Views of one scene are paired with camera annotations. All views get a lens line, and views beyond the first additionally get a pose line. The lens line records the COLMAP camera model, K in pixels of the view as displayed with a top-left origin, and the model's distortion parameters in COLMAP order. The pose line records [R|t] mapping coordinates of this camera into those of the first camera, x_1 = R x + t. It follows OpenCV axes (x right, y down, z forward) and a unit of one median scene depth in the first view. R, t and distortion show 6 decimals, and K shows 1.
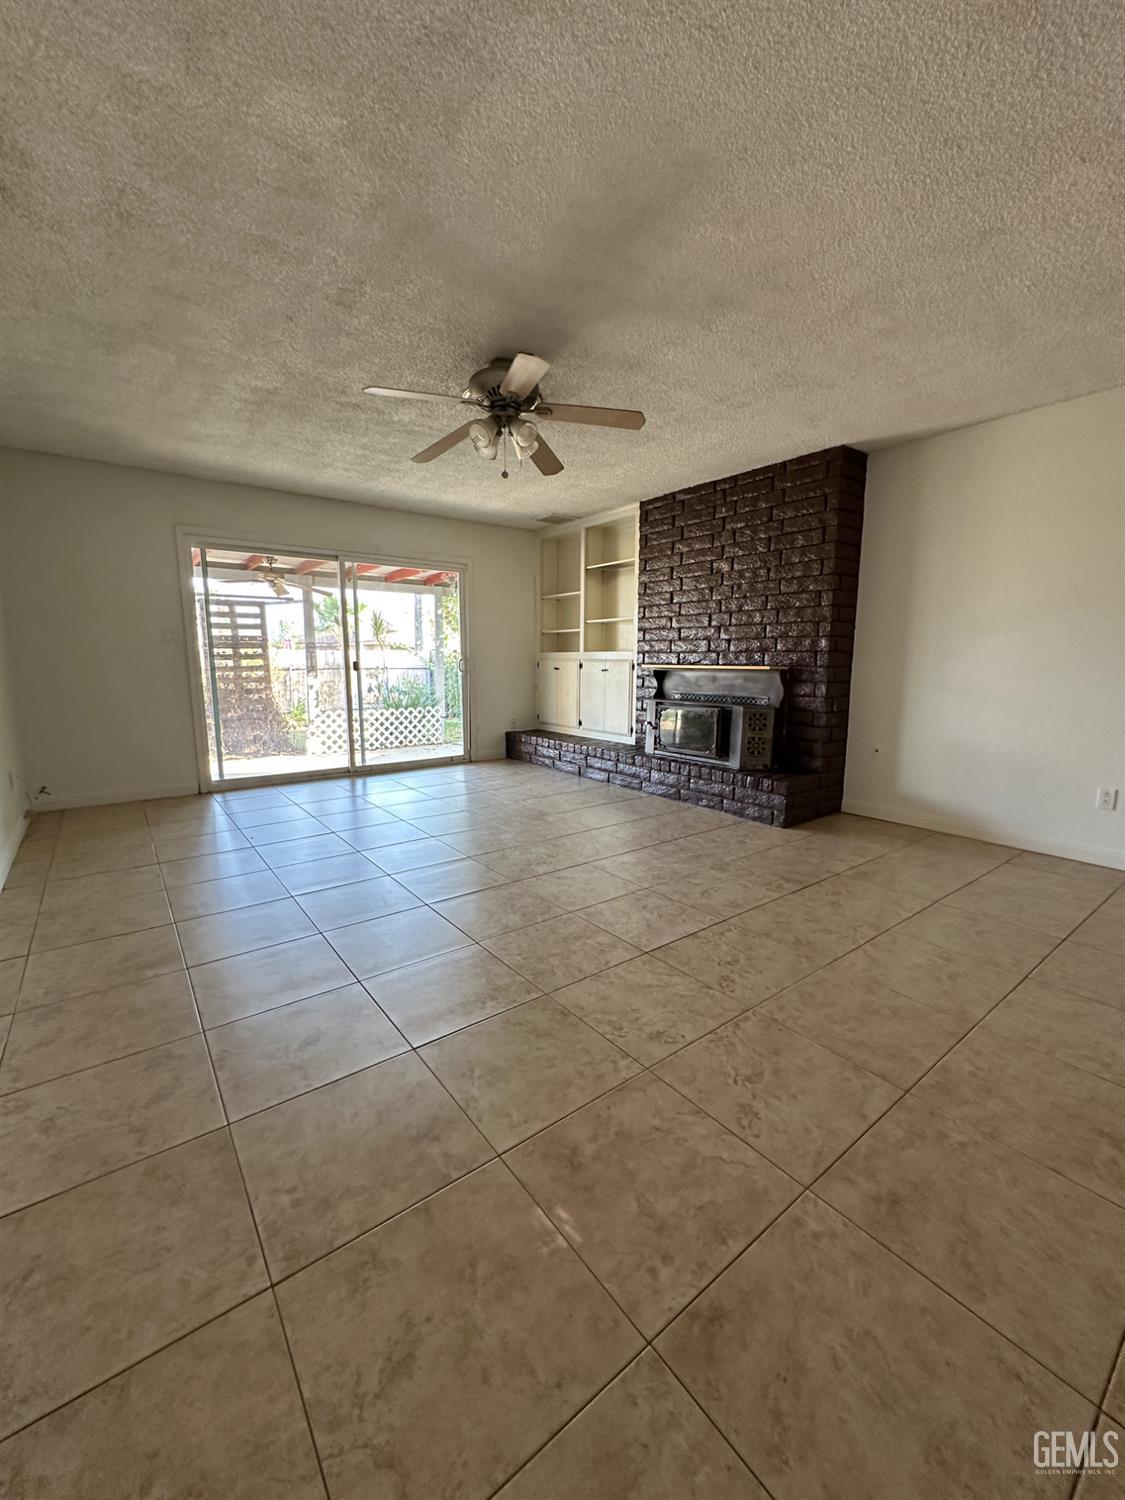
lens RADIAL K [[600.1, 0, 558.2], [0, 600.1, 747.8], [0, 0, 1]] dist [0.001810, 0.000179]
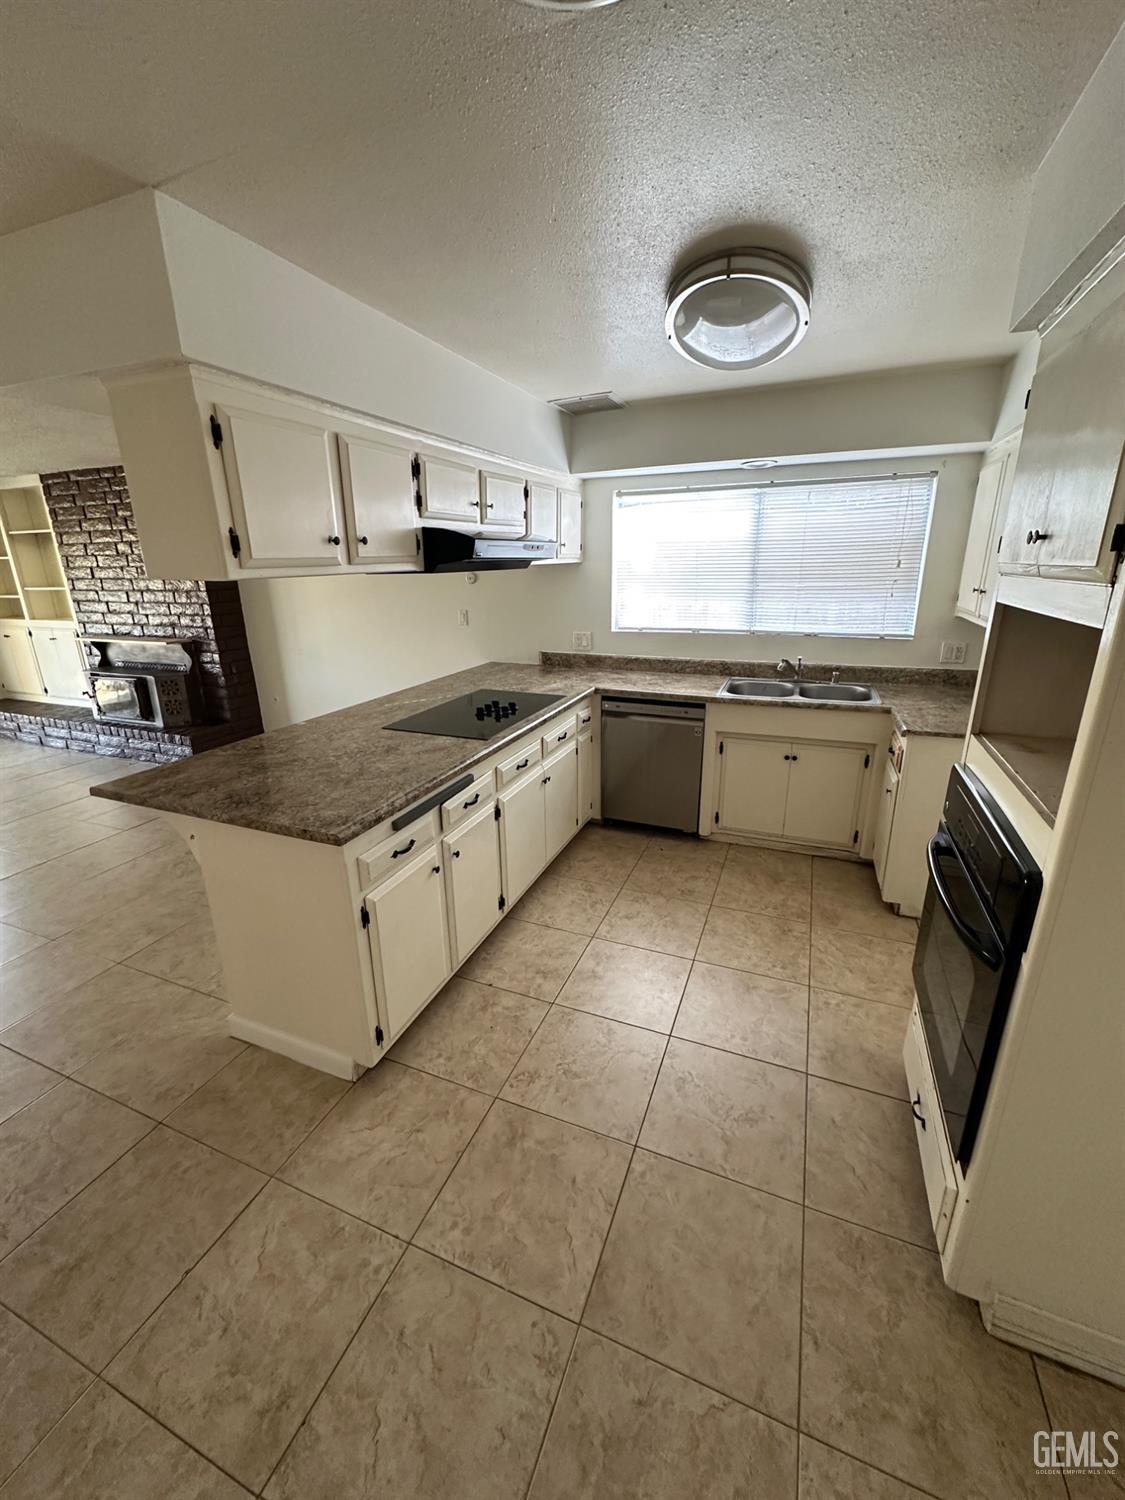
lens RADIAL K [[600.1, 0, 558.2], [0, 600.1, 747.8], [0, 0, 1]] dist [0.001810, 0.000179]
pose [[0.858659, -0.165648, 0.485042, 0.335997], [0.092943, 0.980968, 0.170479, -0.048556], [-0.504051, -0.101302, 0.857712, -0.384347]]
